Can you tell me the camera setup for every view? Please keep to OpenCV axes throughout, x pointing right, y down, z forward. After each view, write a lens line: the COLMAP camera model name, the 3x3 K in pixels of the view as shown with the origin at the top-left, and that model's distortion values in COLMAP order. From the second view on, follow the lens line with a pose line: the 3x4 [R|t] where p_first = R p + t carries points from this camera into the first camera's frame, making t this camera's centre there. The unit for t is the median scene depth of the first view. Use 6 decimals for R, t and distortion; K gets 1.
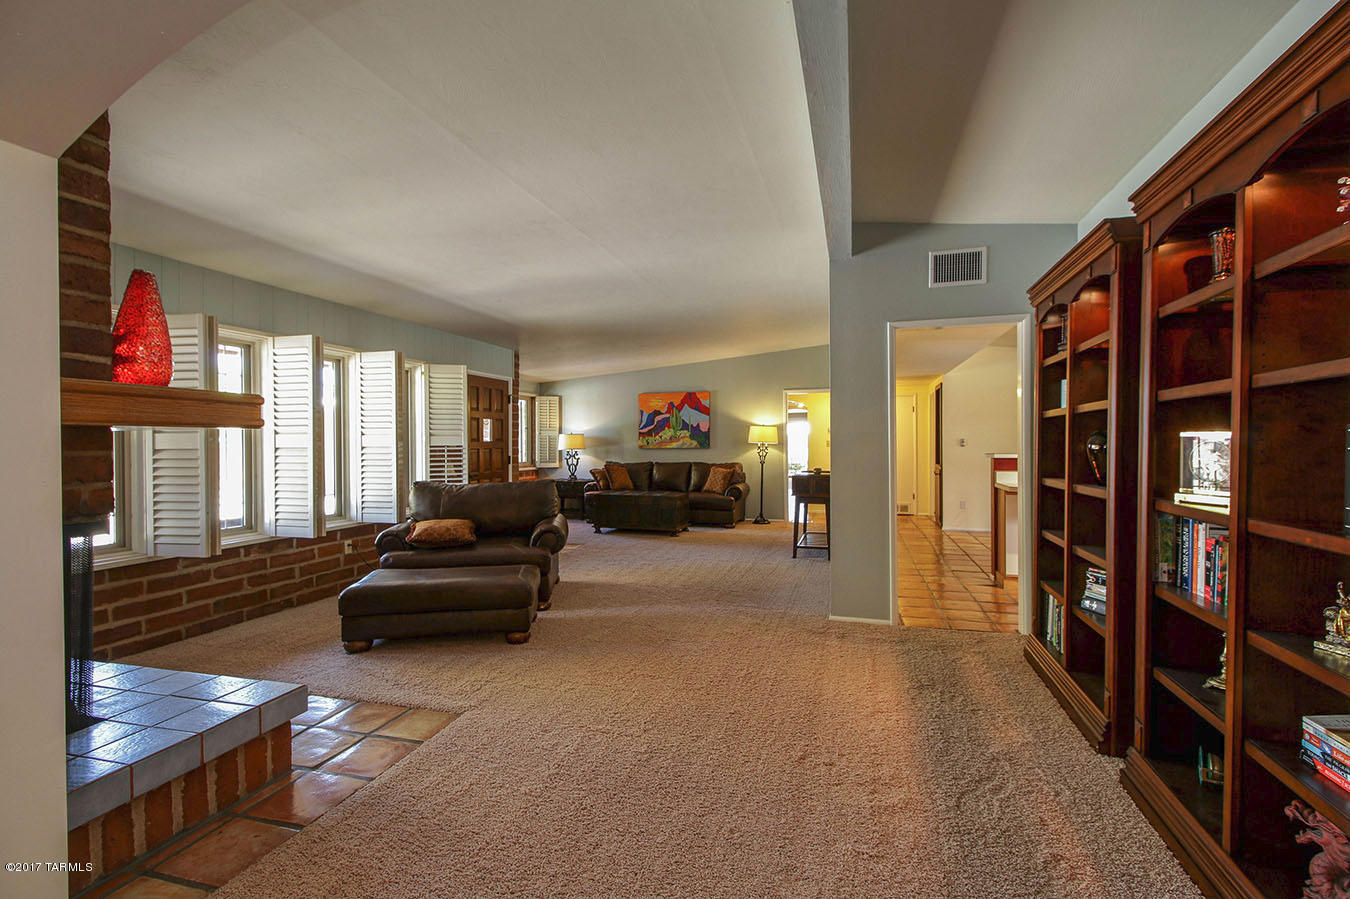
lens RADIAL K [[609.7, 0, 675.0], [0, 609.7, 449.5], [0, 0, 1]] dist [-0.000371, -0.000359]
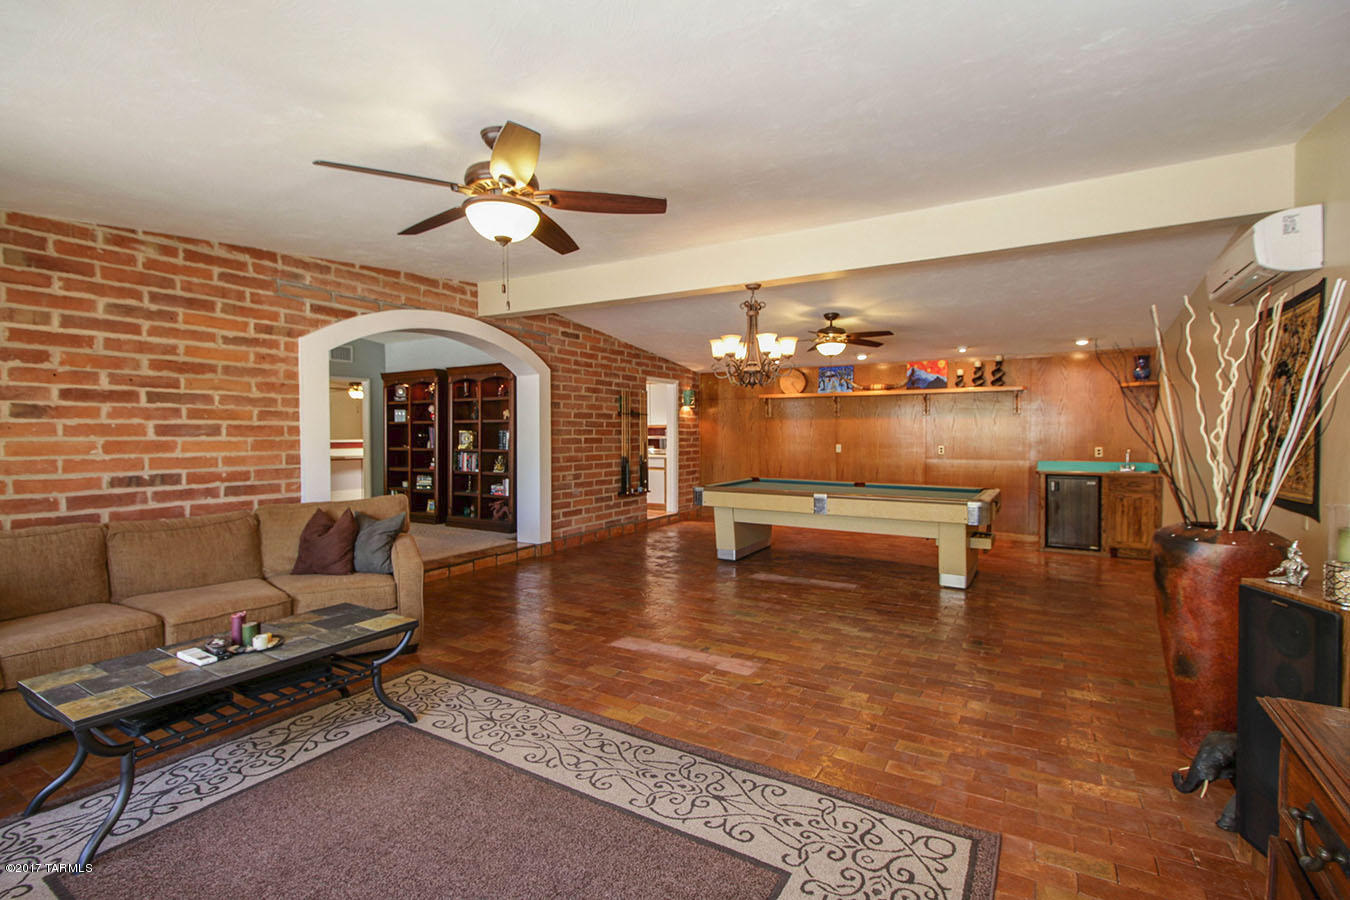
lens RADIAL K [[622.5, 0, 677.6], [0, 622.5, 448.5], [0, 0, 1]] dist [0.012002, -0.001067]
pose [[0.258103, -0.020666, 0.965896, -0.949267], [0.010029, 0.999775, 0.018711, 0.008510], [-0.966065, 0.004858, 0.258252, -0.493351]]
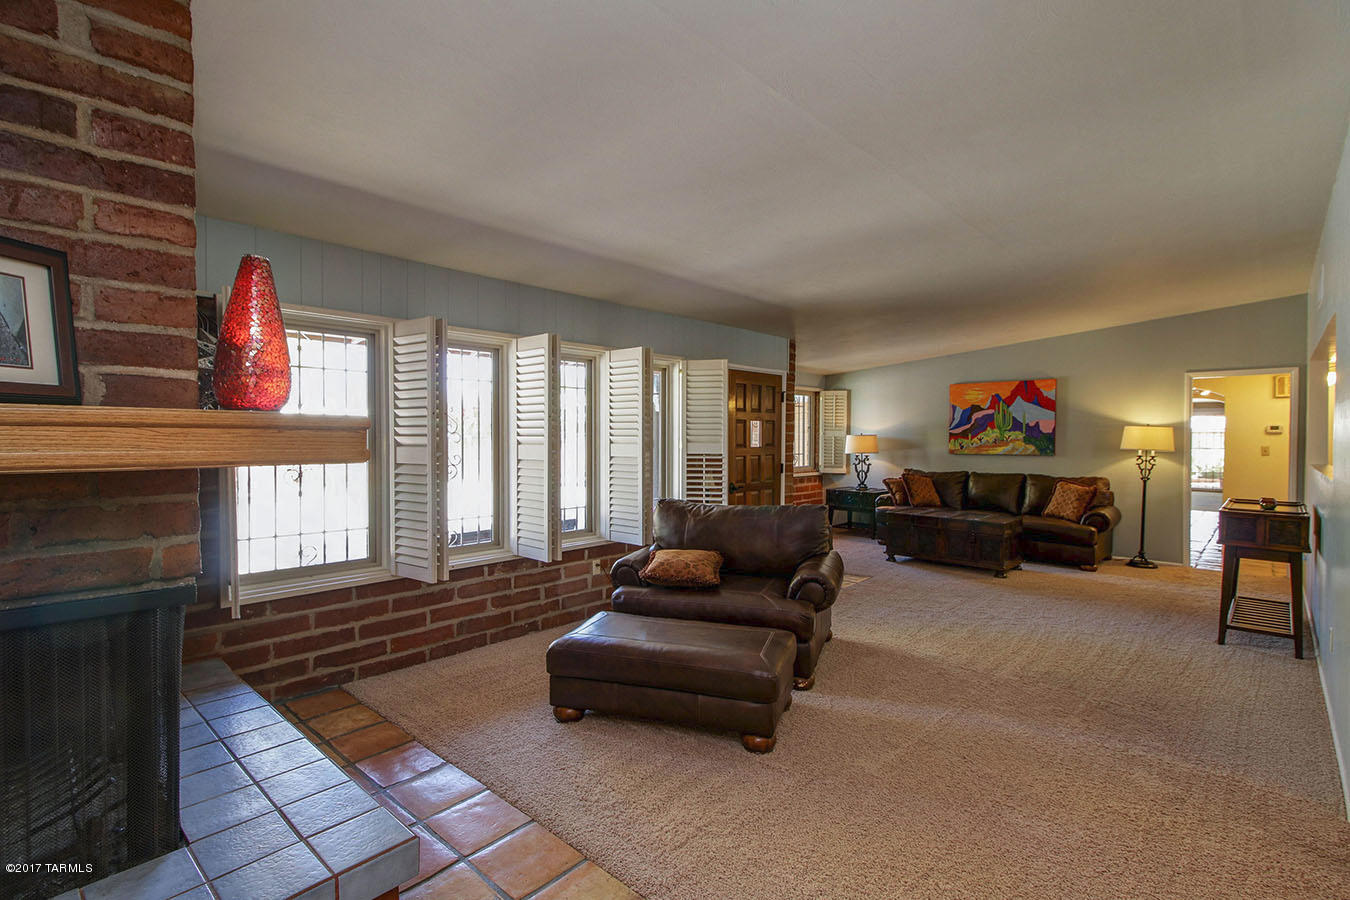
lens RADIAL K [[622.5, 0, 677.6], [0, 622.5, 448.5], [0, 0, 1]] dist [0.012002, -0.001067]
pose [[0.891937, 0.014360, -0.451932, -0.012410], [-0.009888, 0.999876, 0.012256, -0.024253], [0.452052, -0.006463, 0.891968, 0.199730]]
